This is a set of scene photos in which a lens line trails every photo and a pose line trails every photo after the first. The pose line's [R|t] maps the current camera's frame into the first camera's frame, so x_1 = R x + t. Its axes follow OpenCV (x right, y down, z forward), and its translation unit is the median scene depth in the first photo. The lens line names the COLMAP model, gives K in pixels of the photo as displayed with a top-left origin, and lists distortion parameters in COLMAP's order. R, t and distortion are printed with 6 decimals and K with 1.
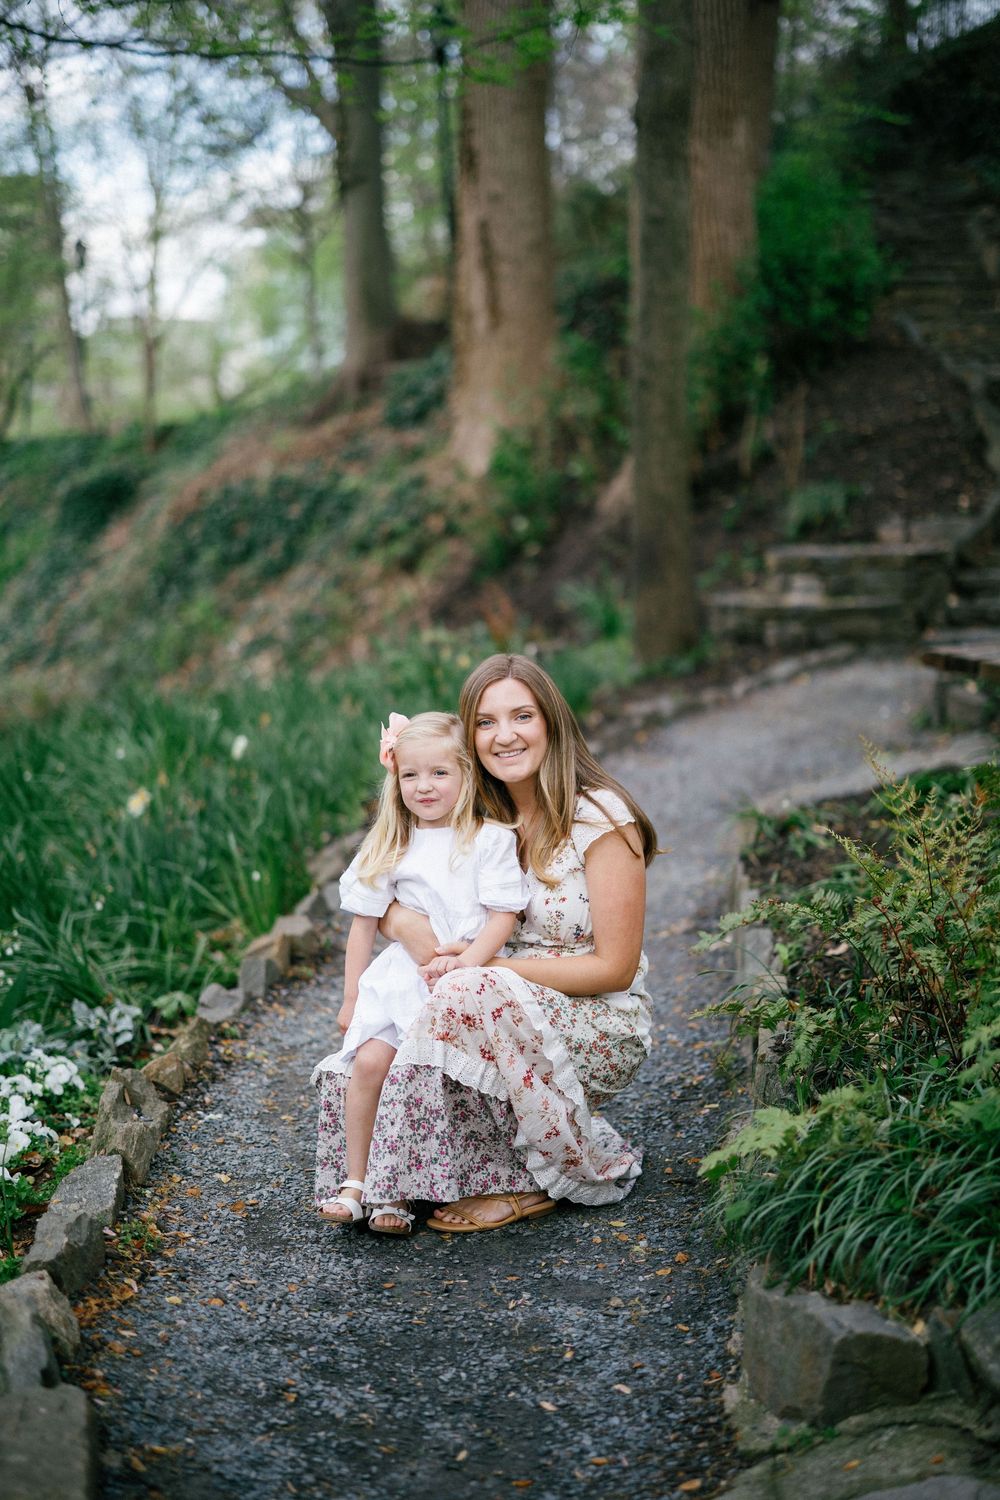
lens RADIAL K [[2161.7, 0, 500.0], [0, 2161.7, 750.0], [0, 0, 1]] dist [-0.140042, 0.604050]
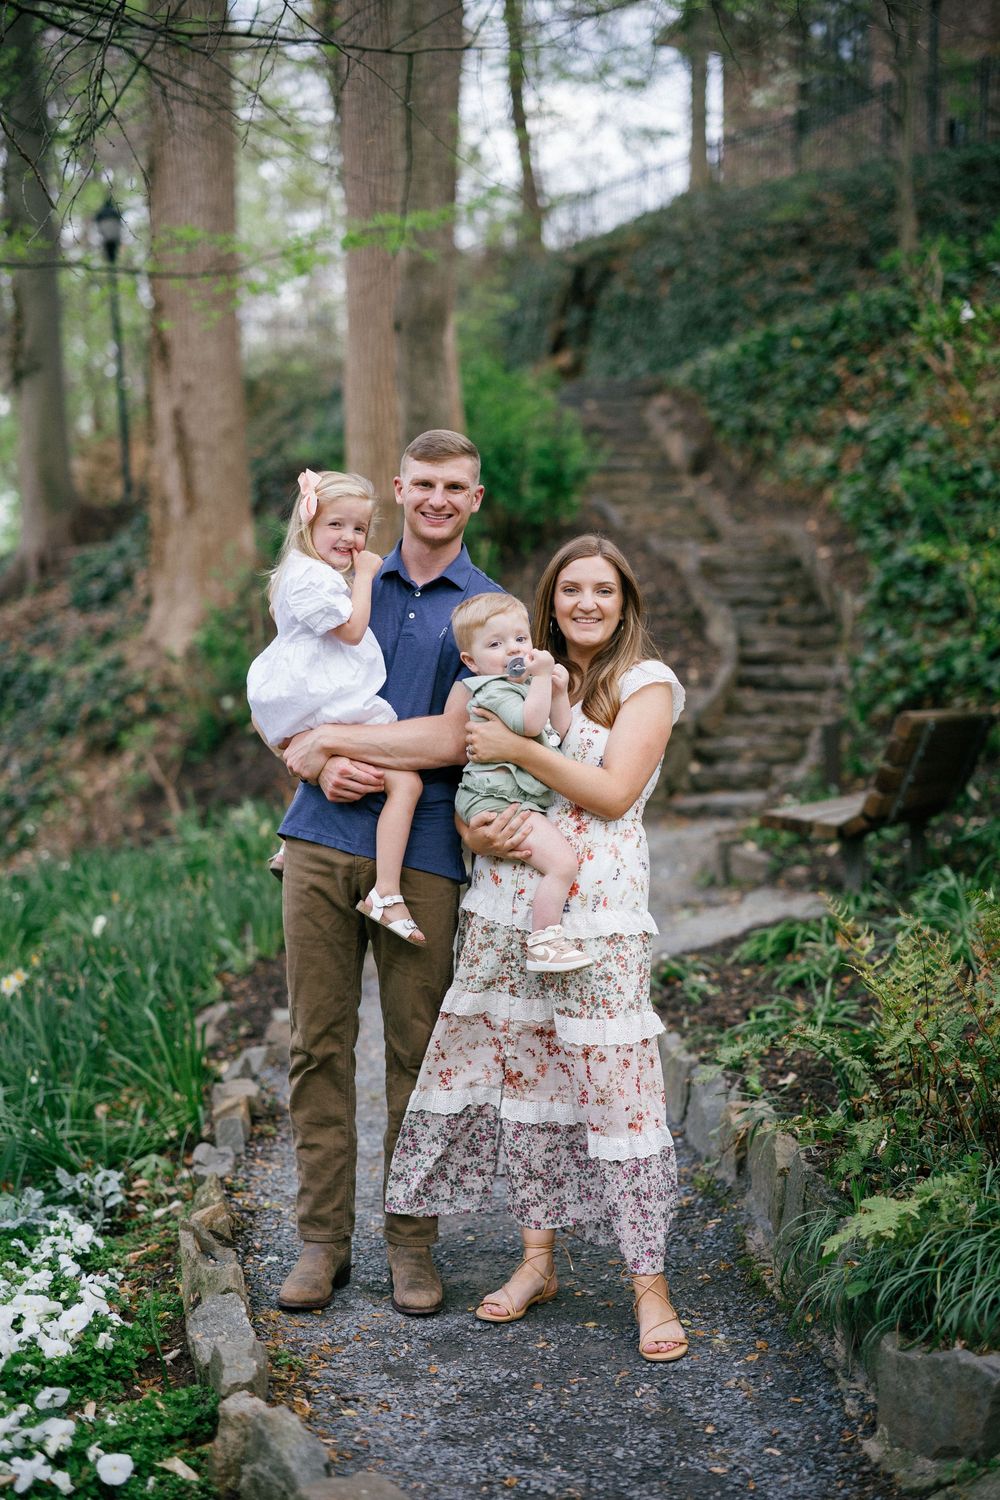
lens RADIAL K [[2161.7, 0, 500.0], [0, 2161.7, 750.0], [0, 0, 1]] dist [-0.140042, 0.604050]
pose [[0.984191, -0.022977, 0.175616, -0.112310], [0.036931, 0.996377, -0.076607, 0.000931], [-0.173220, 0.081881, 0.981474, -0.057863]]
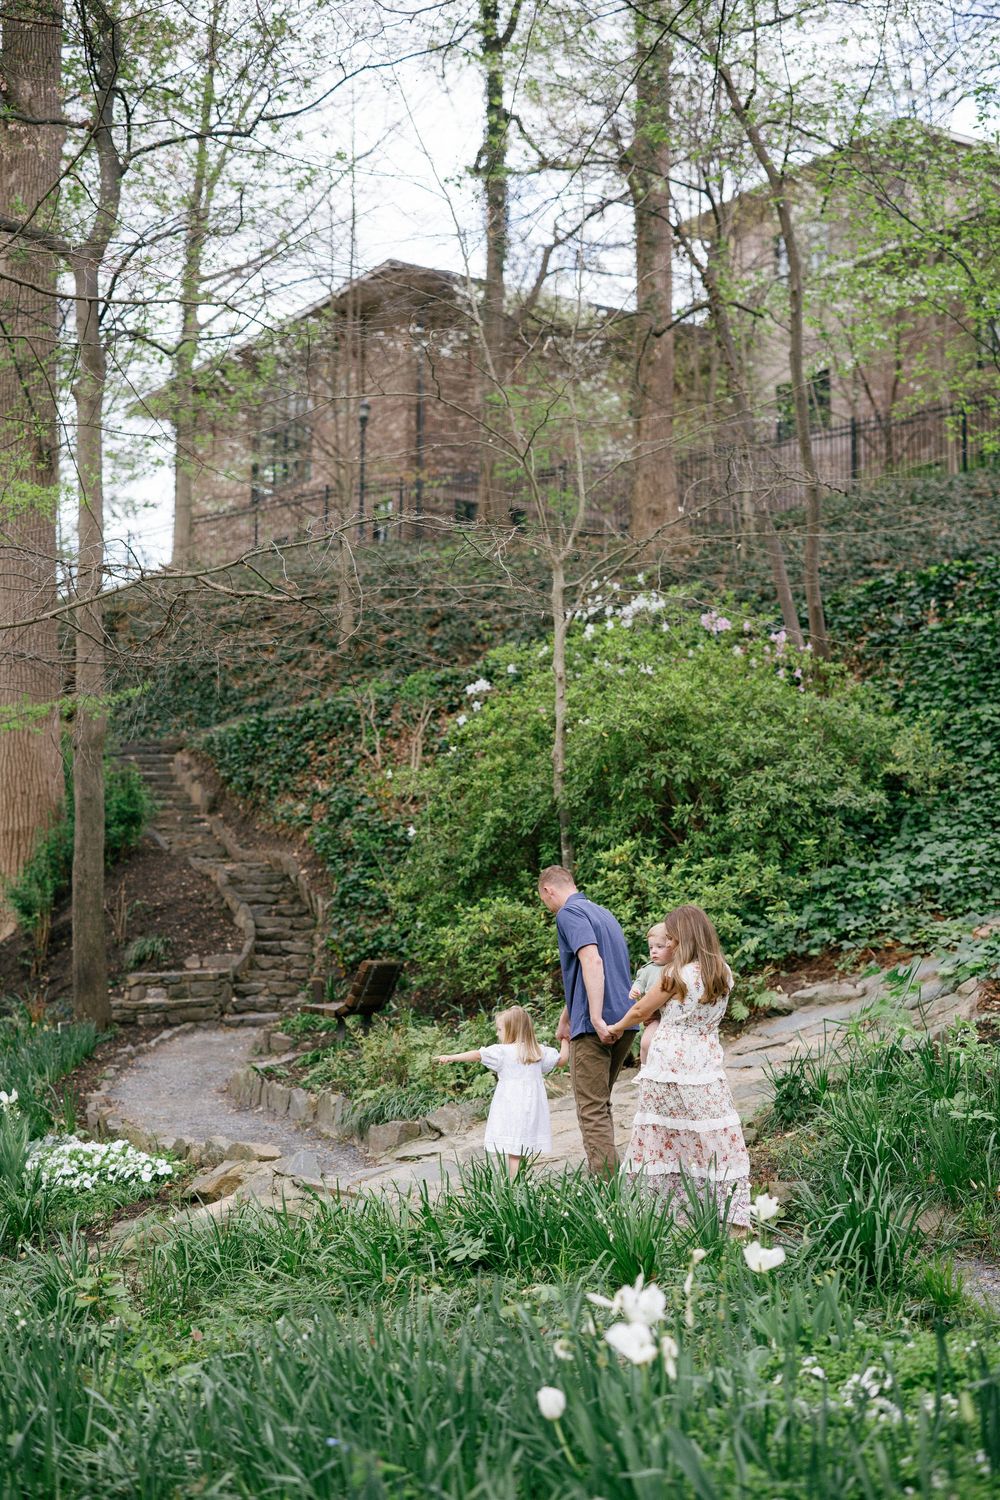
lens RADIAL K [[2158.5, 0, 500.0], [0, 2158.5, 750.0], [0, 0, 1]] dist [-0.127830, 0.536554]
pose [[0.903076, 0.025013, 0.428751, -0.585107], [0.062814, 0.979875, -0.189470, 0.130919], [-0.424862, 0.198038, 0.883331, -1.183908]]
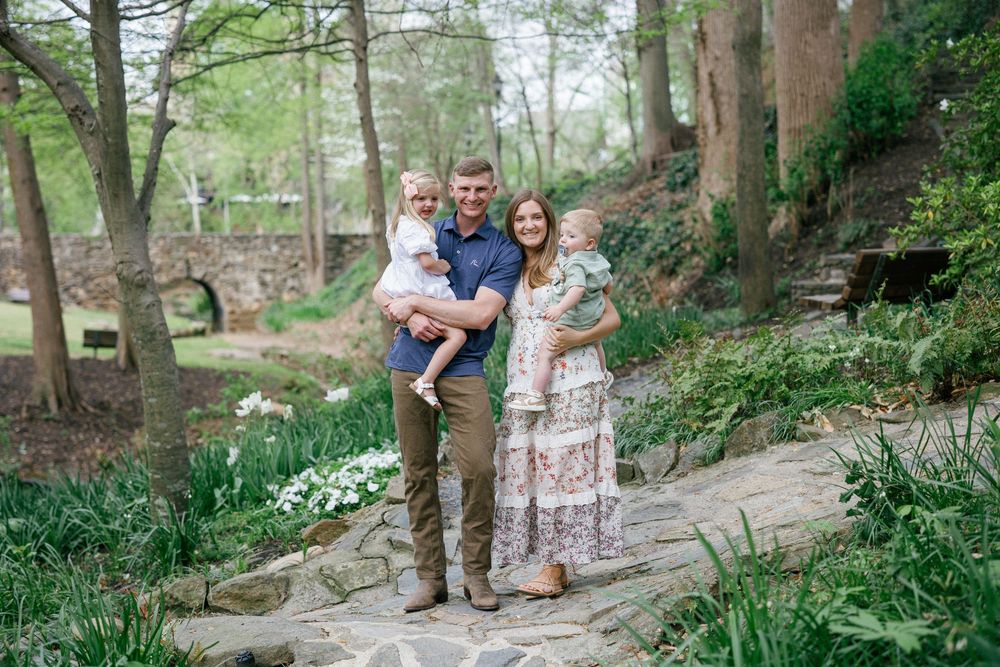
lens RADIAL K [[1500.2, 0, 500.0], [0, 1500.2, 333.5], [0, 0, 1]] dist [-0.017285, -0.014668]
pose [[0.979089, -0.023192, -0.202108, 0.180529], [0.013718, 0.998746, -0.048150, 0.058849], [0.202971, 0.044370, 0.978179, -0.587749]]
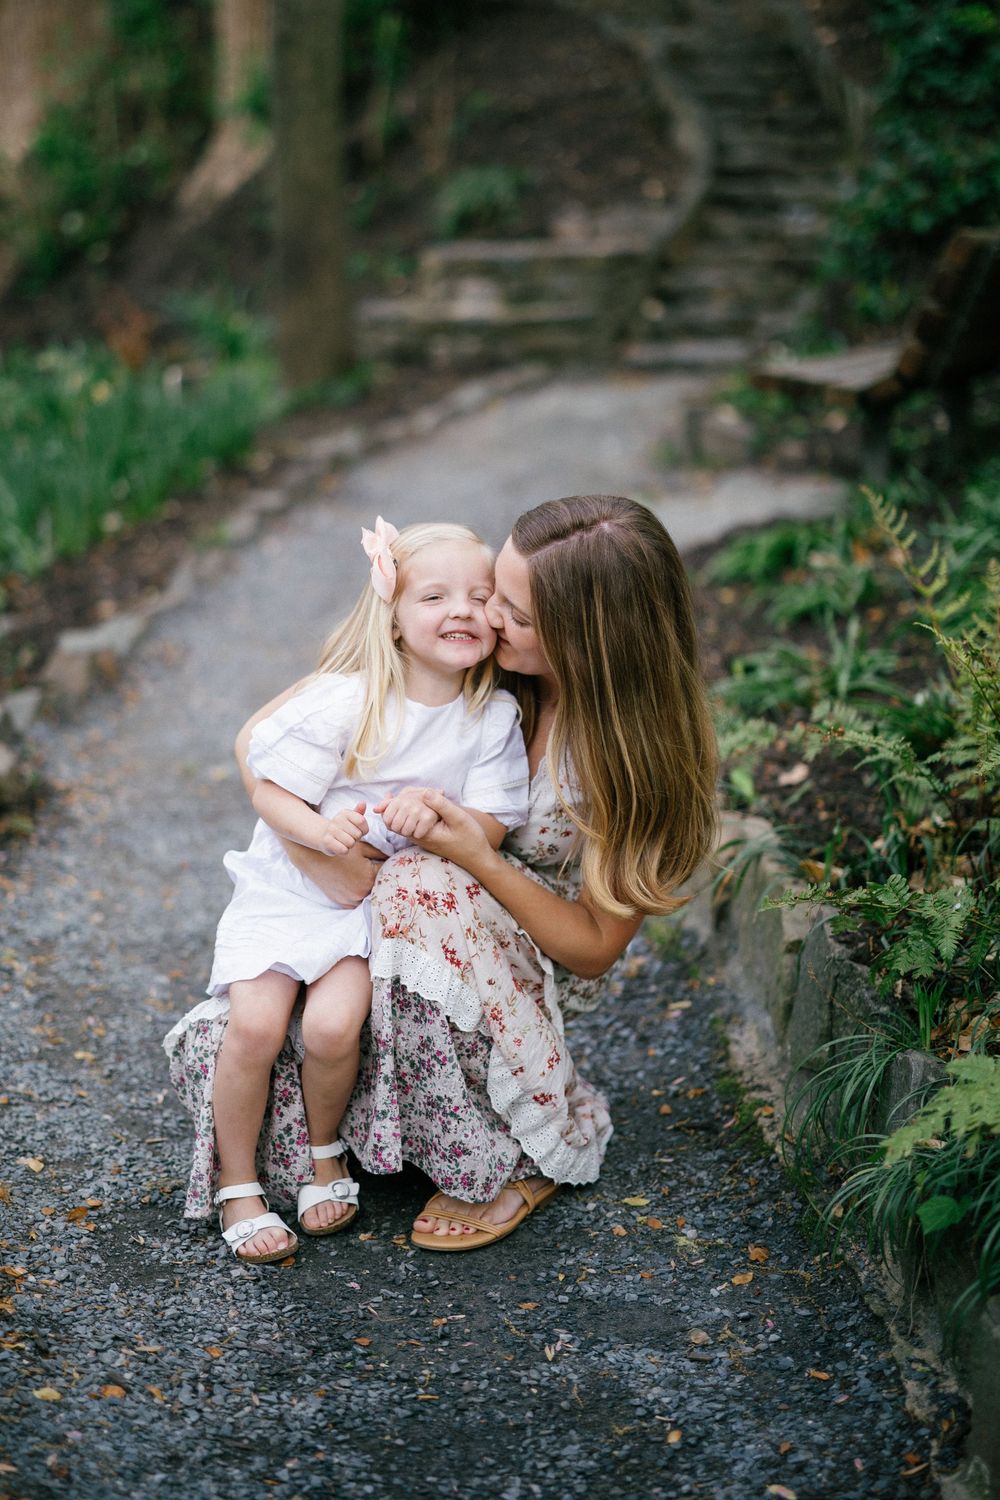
lens RADIAL K [[2489.0, 0, 439.5], [0, 2489.0, 602.9], [0, 0, 1]] dist [-0.110182, 0.468932]
pose [[0.983287, -0.028472, 0.179820, -0.069743], [0.020248, 0.998670, 0.047406, -0.005823], [-0.180930, -0.042973, 0.982557, 0.111070]]
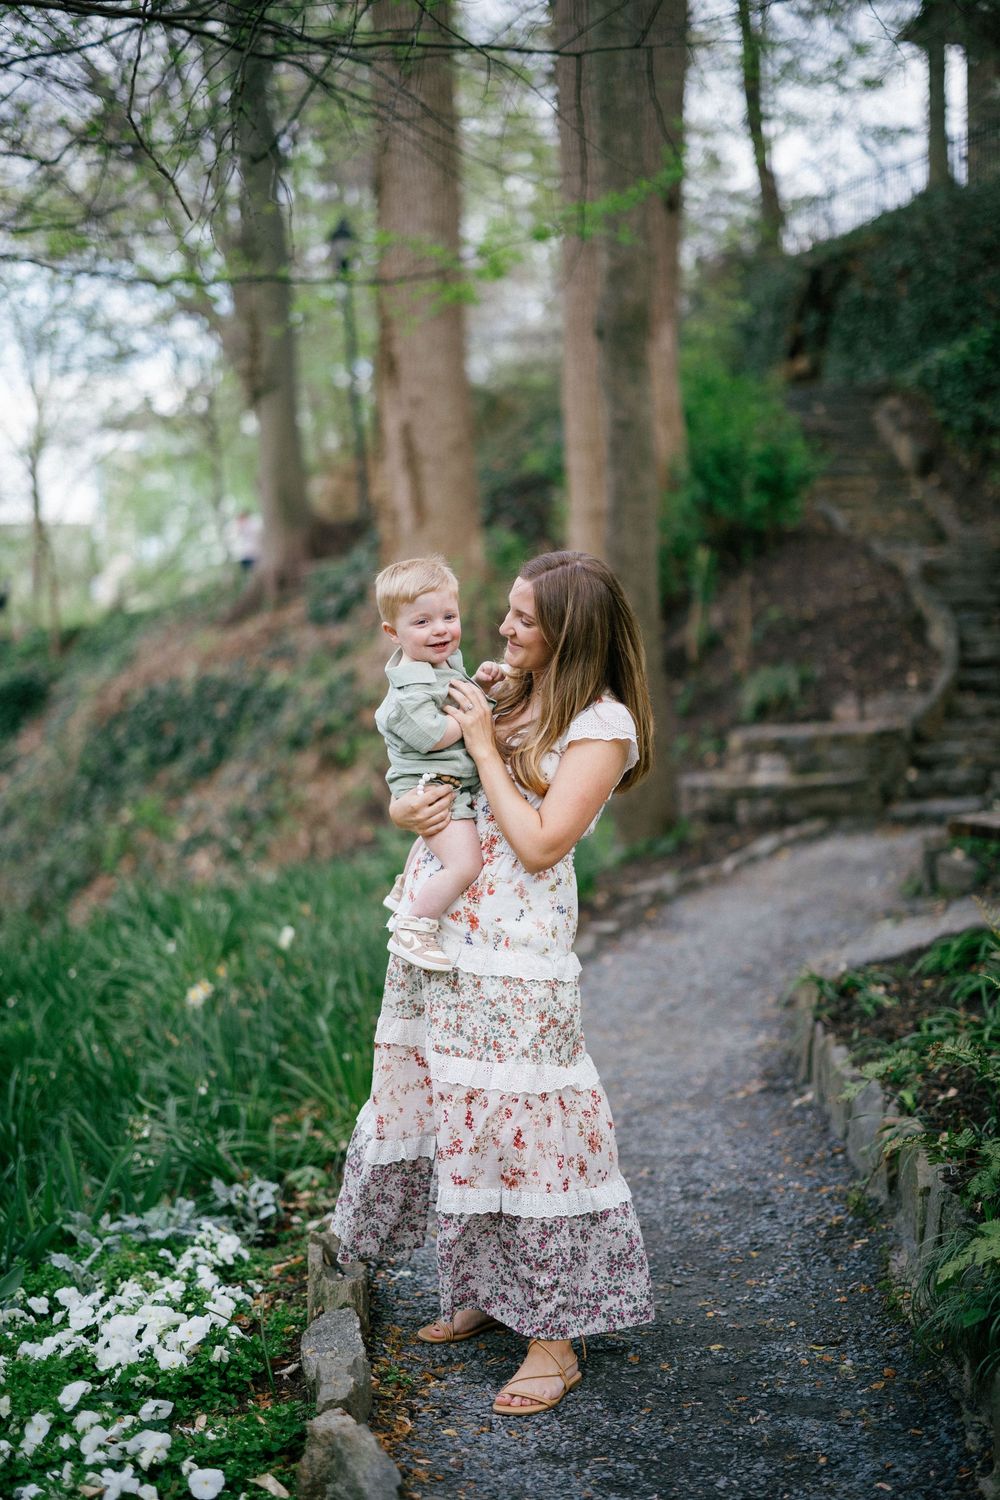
lens RADIAL K [[2161.7, 0, 500.0], [0, 2161.7, 750.0], [0, 0, 1]] dist [-0.140042, 0.604050]
pose [[0.997791, -0.033519, 0.057349, -0.075898], [0.038407, 0.995522, -0.086373, 0.002614], [-0.054197, 0.088384, 0.994611, -0.050505]]
